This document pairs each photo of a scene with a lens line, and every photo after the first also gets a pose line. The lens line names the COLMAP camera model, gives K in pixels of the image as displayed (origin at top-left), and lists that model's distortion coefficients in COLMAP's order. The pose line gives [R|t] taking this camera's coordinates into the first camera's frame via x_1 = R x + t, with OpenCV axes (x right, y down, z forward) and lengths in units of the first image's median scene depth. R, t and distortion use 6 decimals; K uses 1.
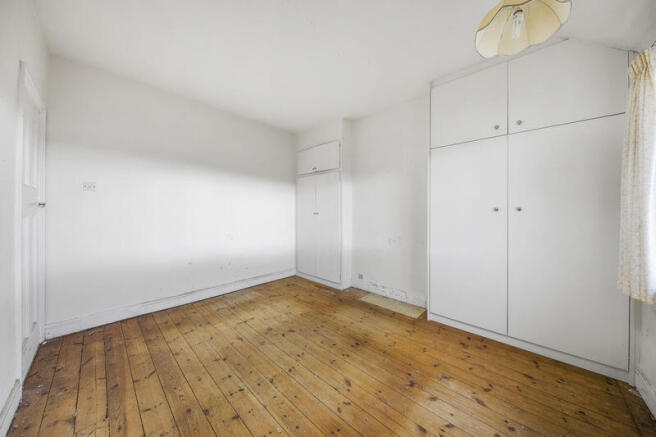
lens RADIAL K [[228.3, 0, 331.1], [0, 228.3, 214.9], [0, 0, 1]] dist [-0.002376, -0.001377]
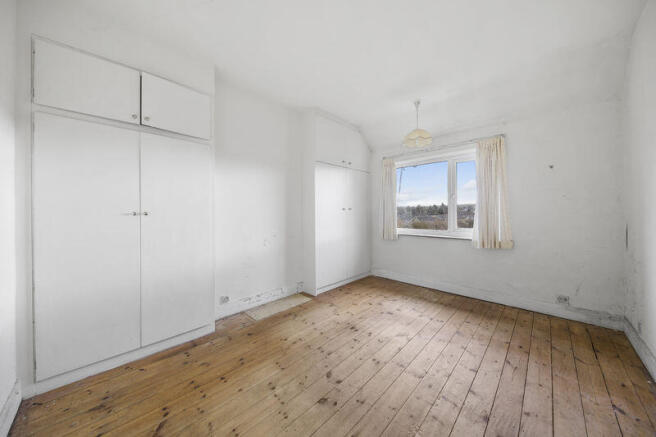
lens RADIAL K [[228.3, 0, 330.9], [0, 228.3, 212.5], [0, 0, 1]] dist [-0.002376, -0.001377]
pose [[-0.020394, -0.010546, 0.999736, -0.765648], [0.012722, 0.999861, 0.010807, -0.013165], [-0.999711, 0.012939, -0.020257, 0.857394]]
